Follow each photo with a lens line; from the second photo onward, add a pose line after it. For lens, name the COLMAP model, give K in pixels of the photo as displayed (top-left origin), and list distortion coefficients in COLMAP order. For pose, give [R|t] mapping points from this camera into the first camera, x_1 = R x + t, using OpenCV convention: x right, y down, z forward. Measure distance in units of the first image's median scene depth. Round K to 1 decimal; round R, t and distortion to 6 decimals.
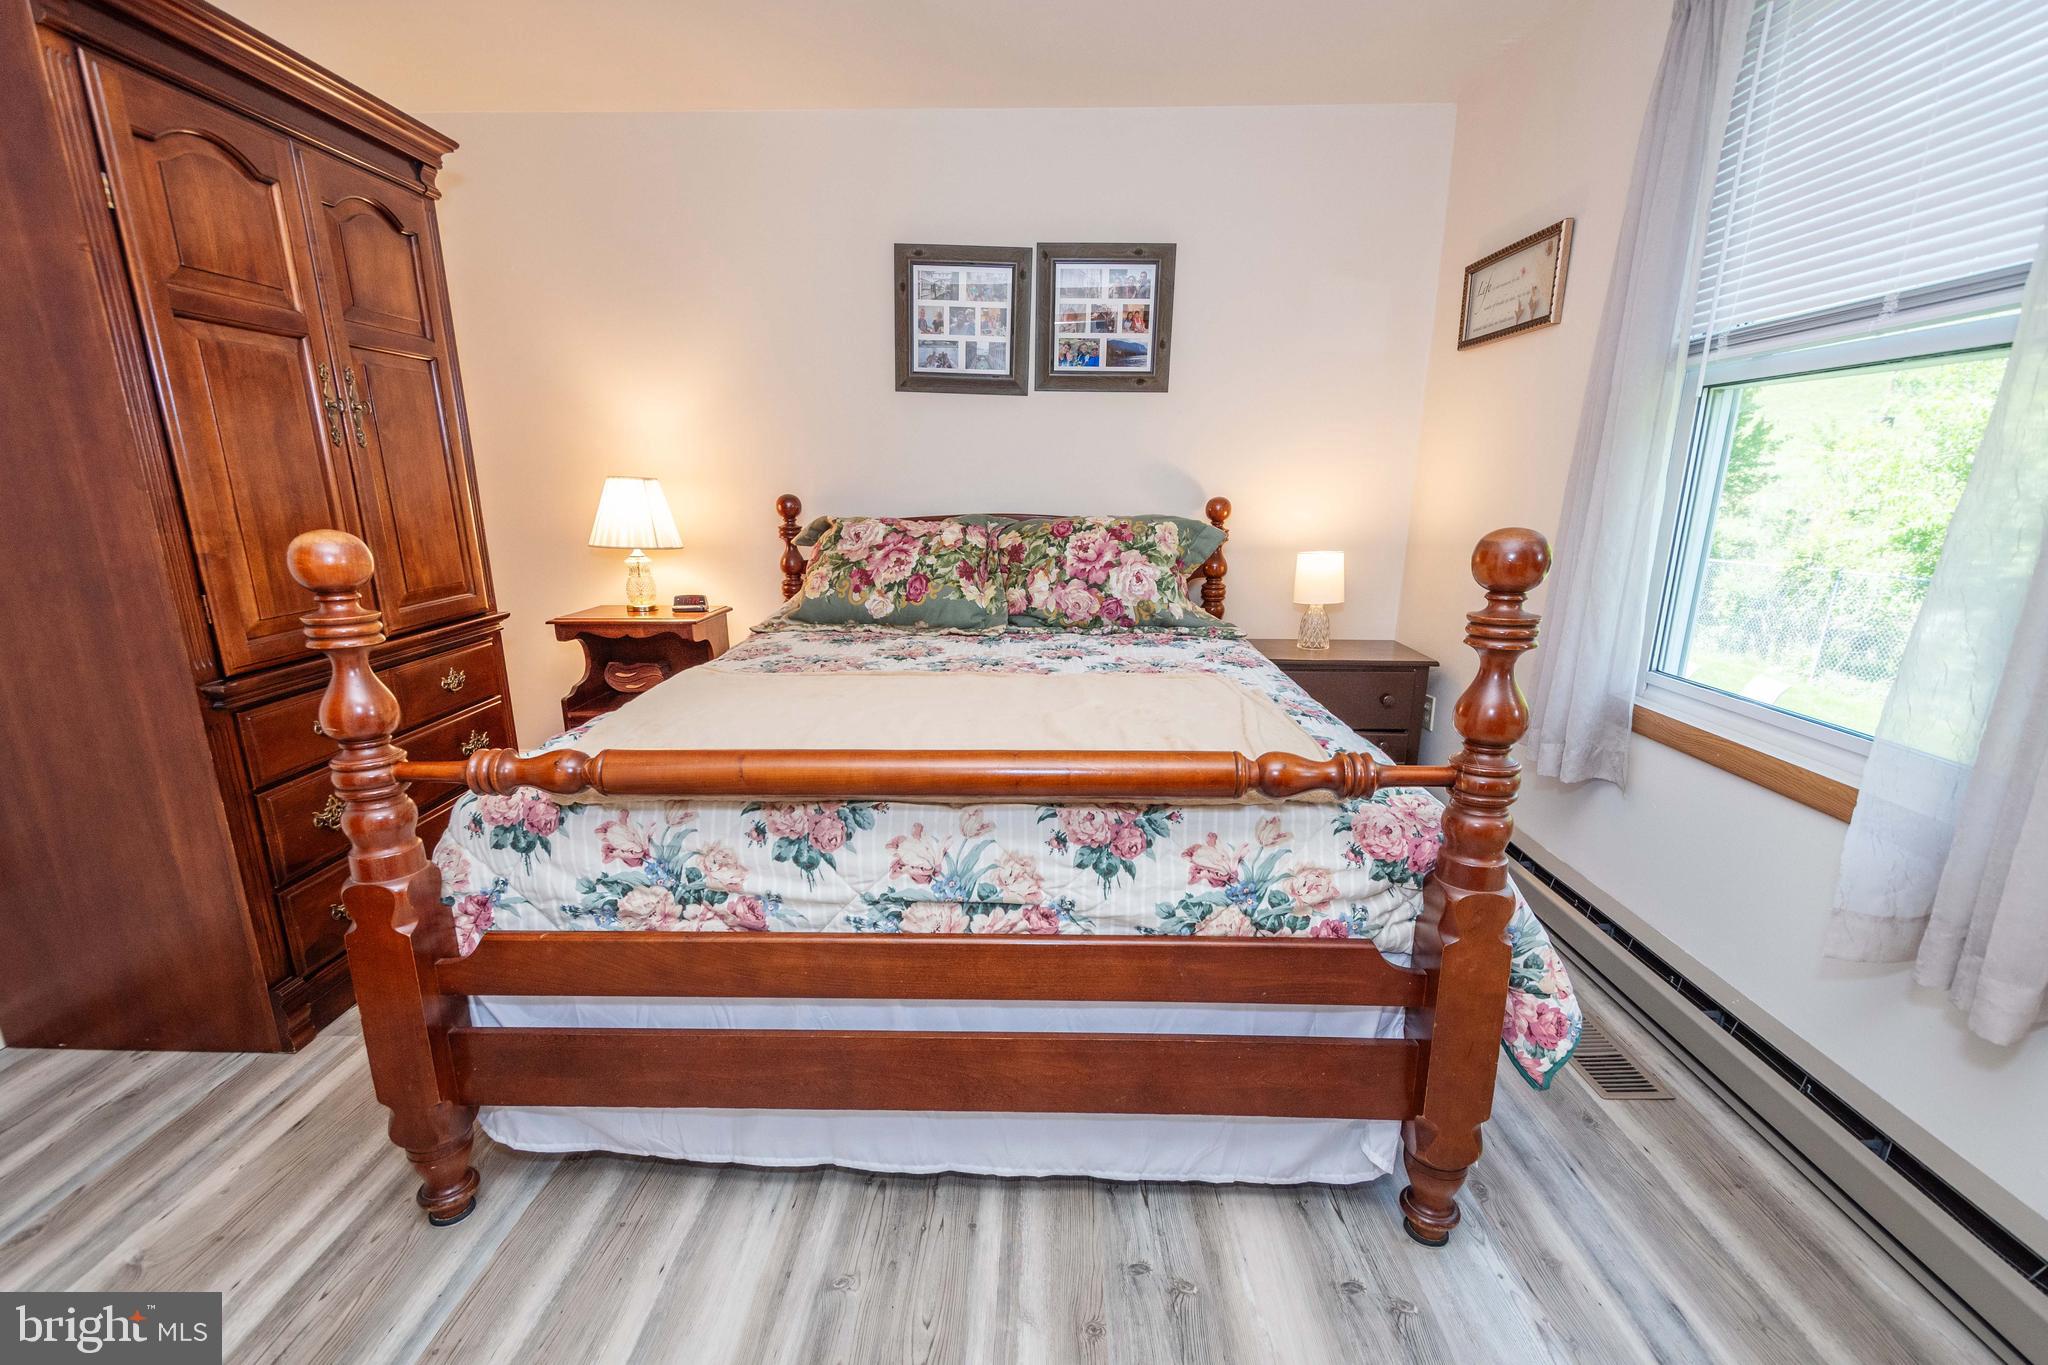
lens RADIAL K [[930.5, 0, 1027.2], [0, 930.5, 741.2], [0, 0, 1]] dist [0.002414, -0.000339]
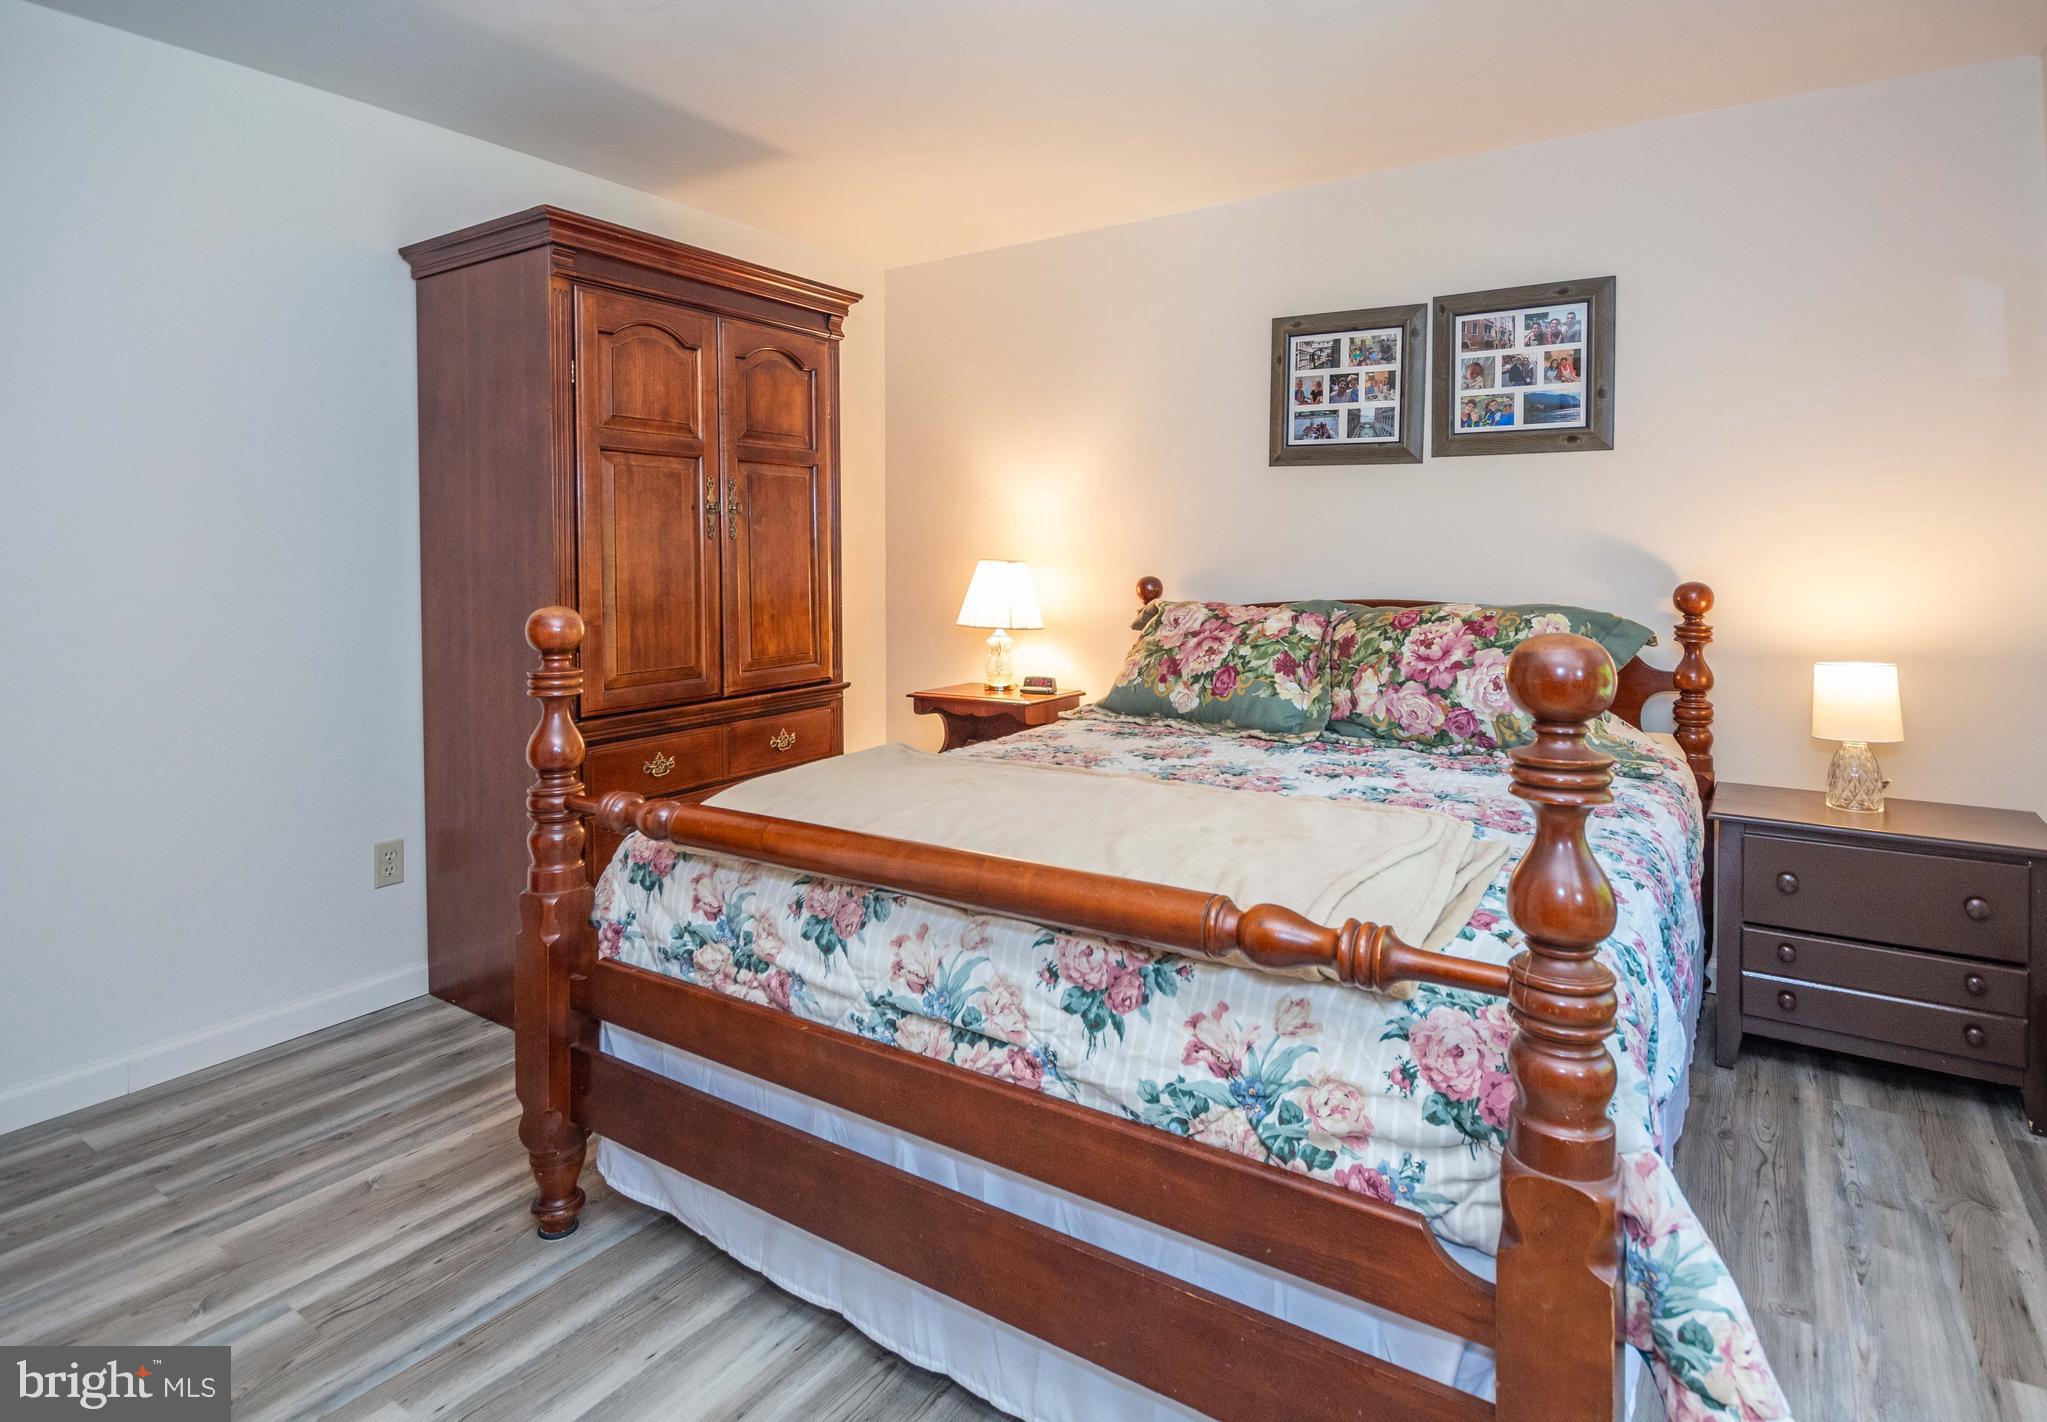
lens RADIAL K [[1105.7, 0, 1025.0], [0, 1105.7, 574.0], [0, 0, 1]] dist [0.006571, -0.016206]
pose [[0.841014, 0.002364, -0.541008, 0.501519], [-0.140709, 0.966532, -0.214513, -0.023402], [0.522395, 0.256533, 0.813200, 0.060013]]
